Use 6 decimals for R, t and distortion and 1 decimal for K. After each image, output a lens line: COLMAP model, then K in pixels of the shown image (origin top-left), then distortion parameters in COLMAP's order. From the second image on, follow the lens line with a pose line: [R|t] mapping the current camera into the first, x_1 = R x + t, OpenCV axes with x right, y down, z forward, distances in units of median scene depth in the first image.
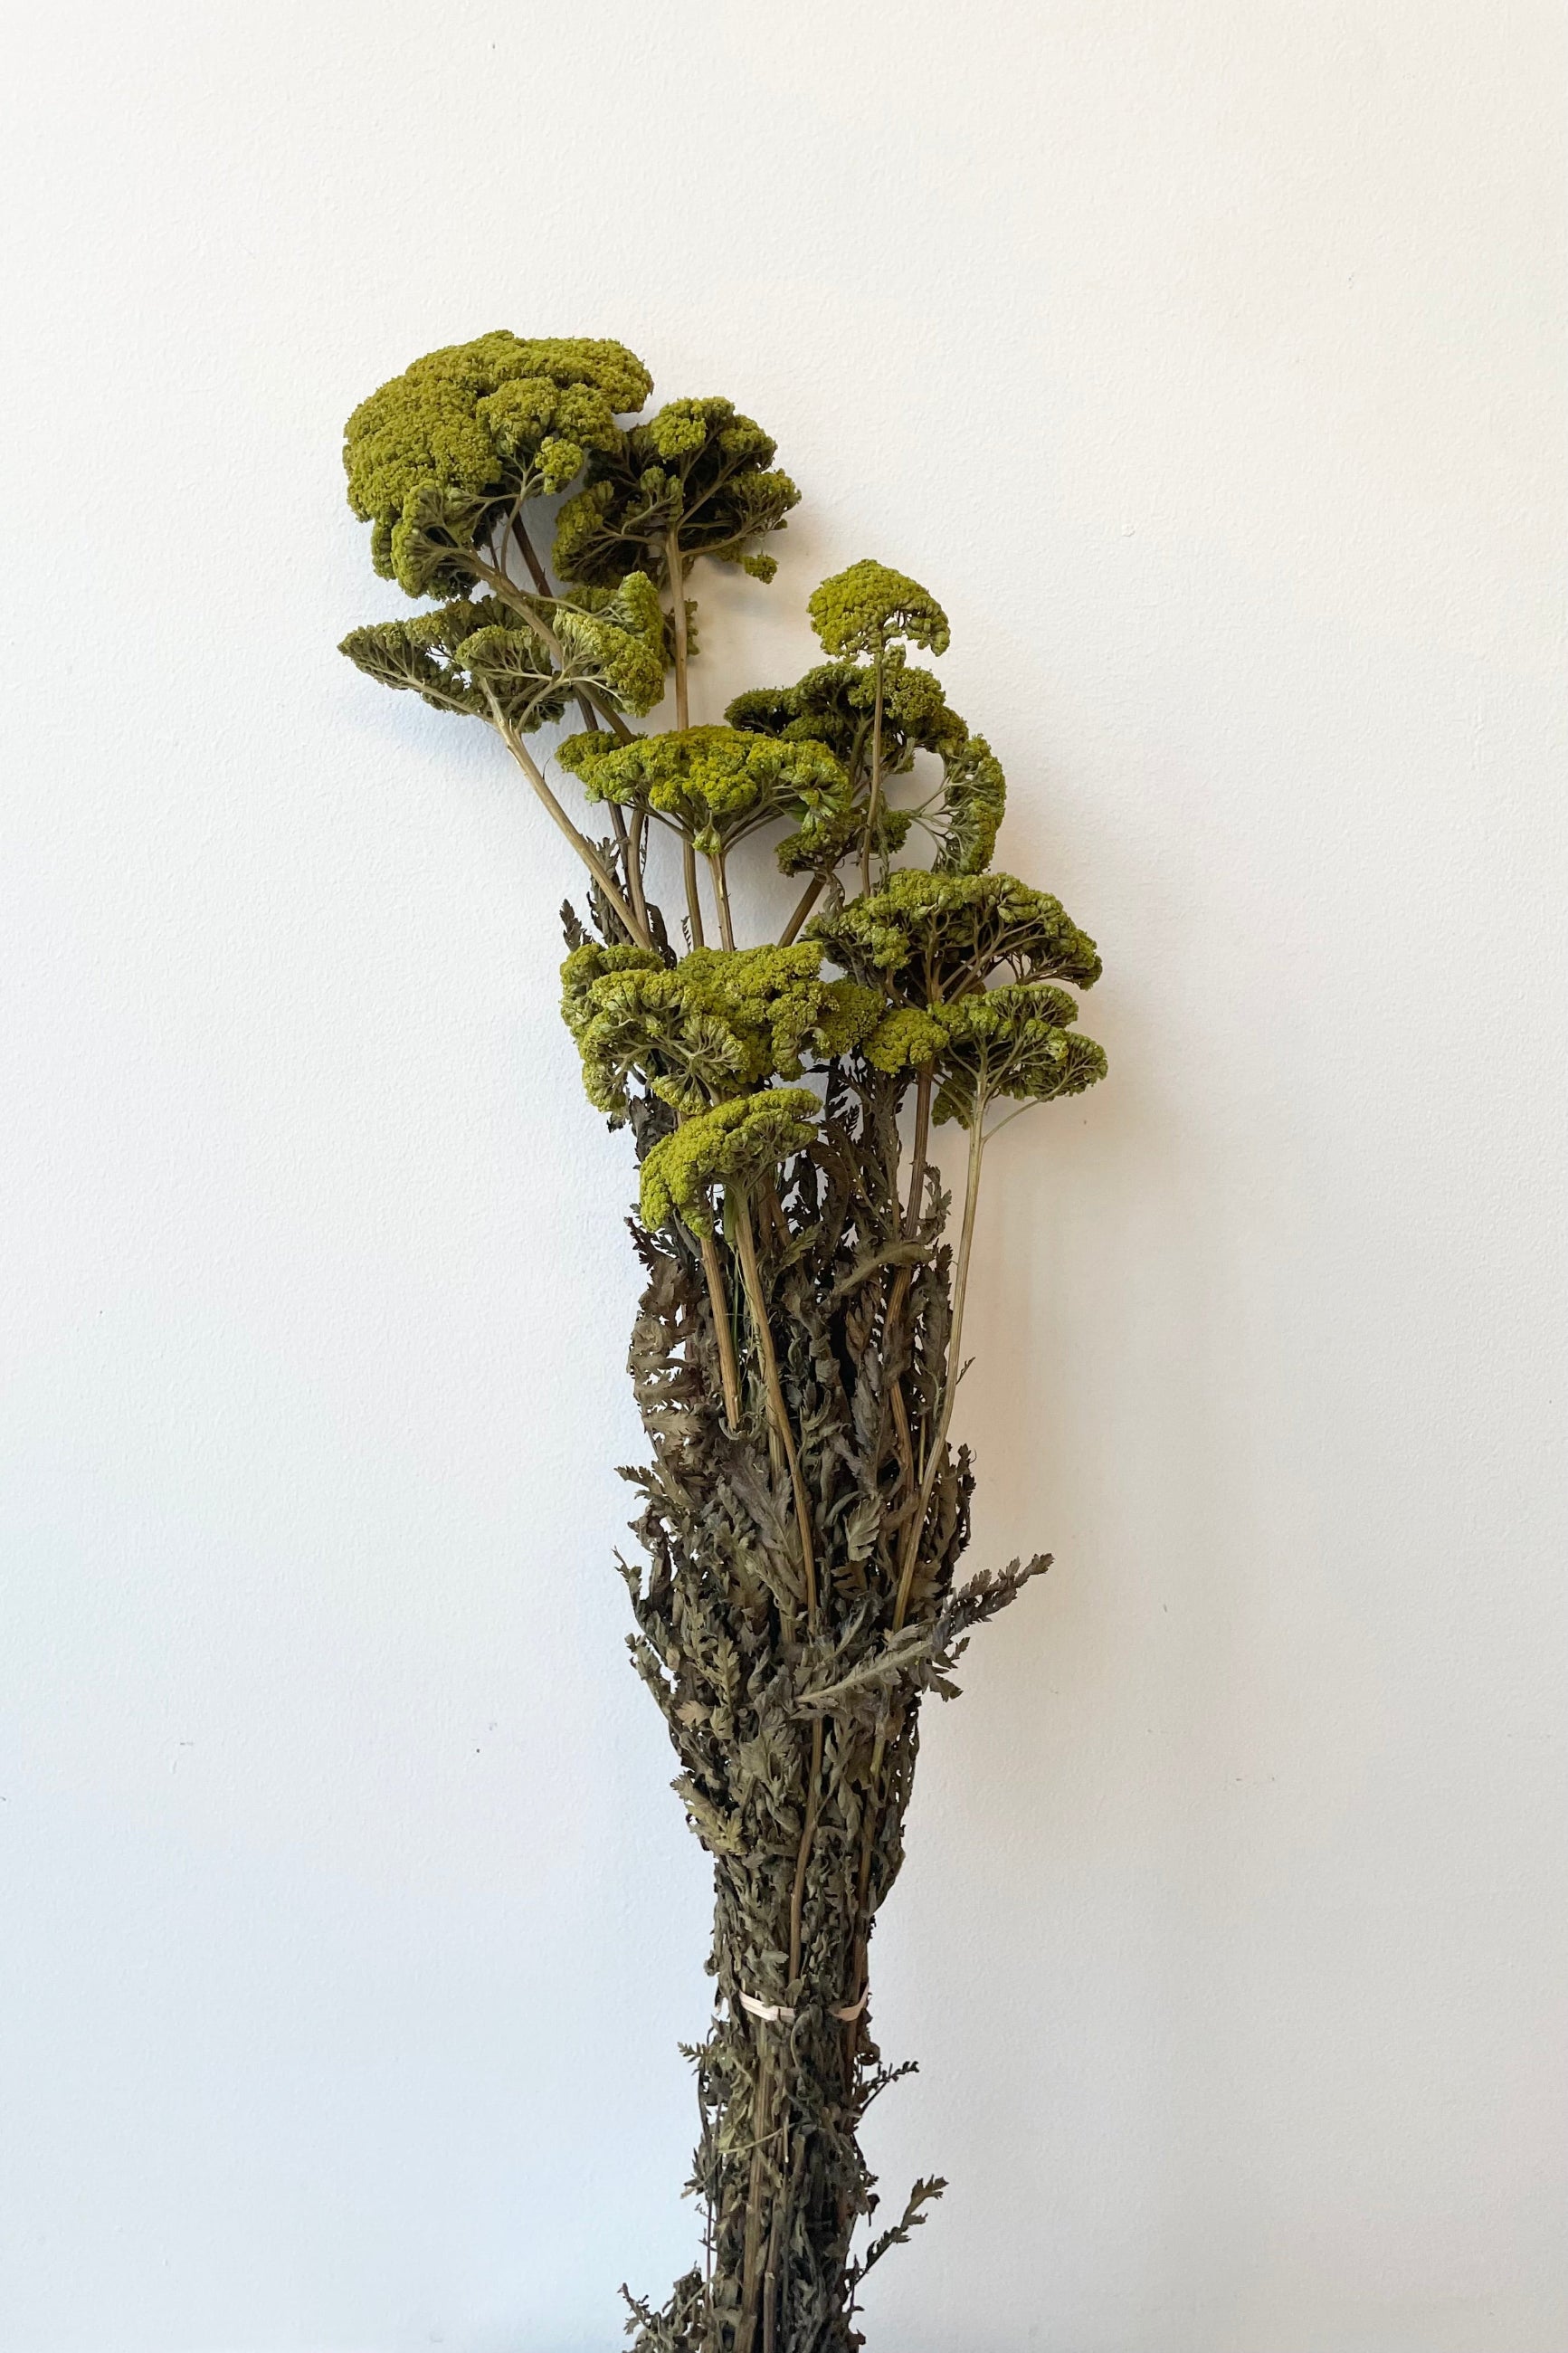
lens RADIAL K [[1839.3, 0, 784.0], [0, 1839.3, 1176.5], [0, 0, 1]] dist [0.084168, -0.130761]
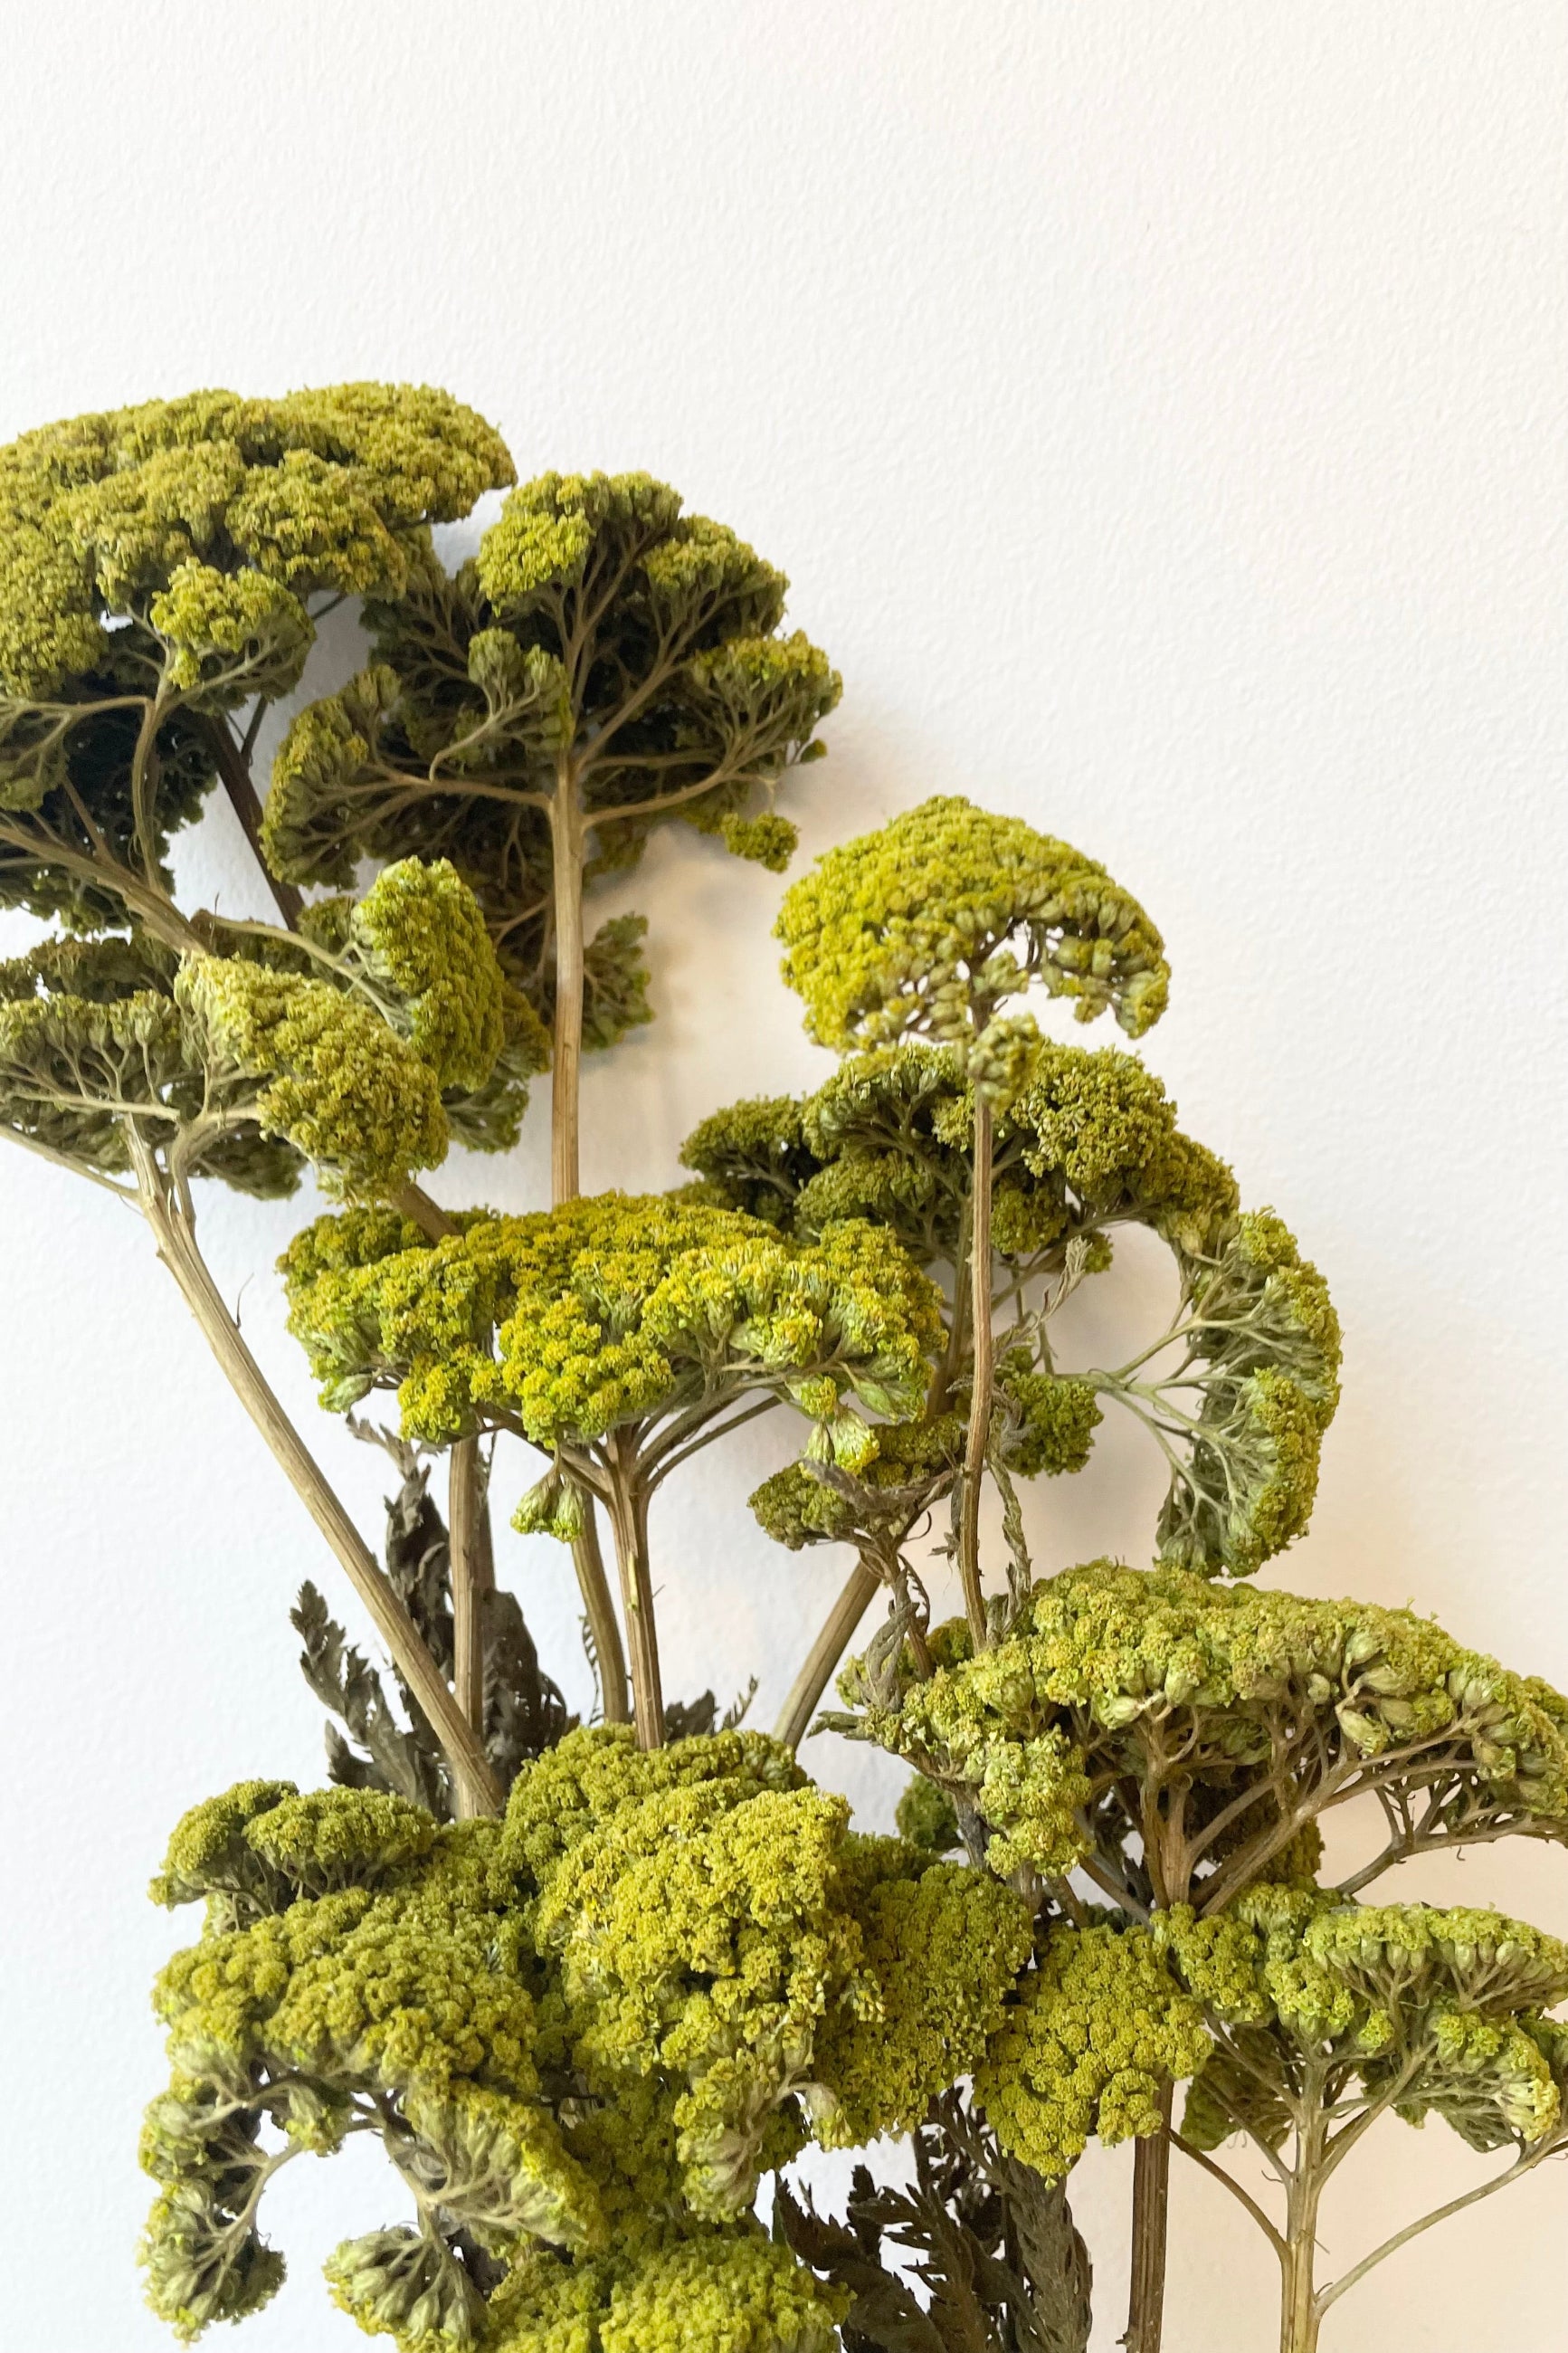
lens RADIAL K [[1839.3, 0, 784.0], [0, 1839.3, 1176.5], [0, 0, 1]] dist [0.084168, -0.130761]
pose [[0.986937, -0.017719, -0.160129, 0.068541], [-0.007456, 0.987845, -0.155263, -0.186939], [0.160934, 0.154428, 0.974809, 0.606156]]
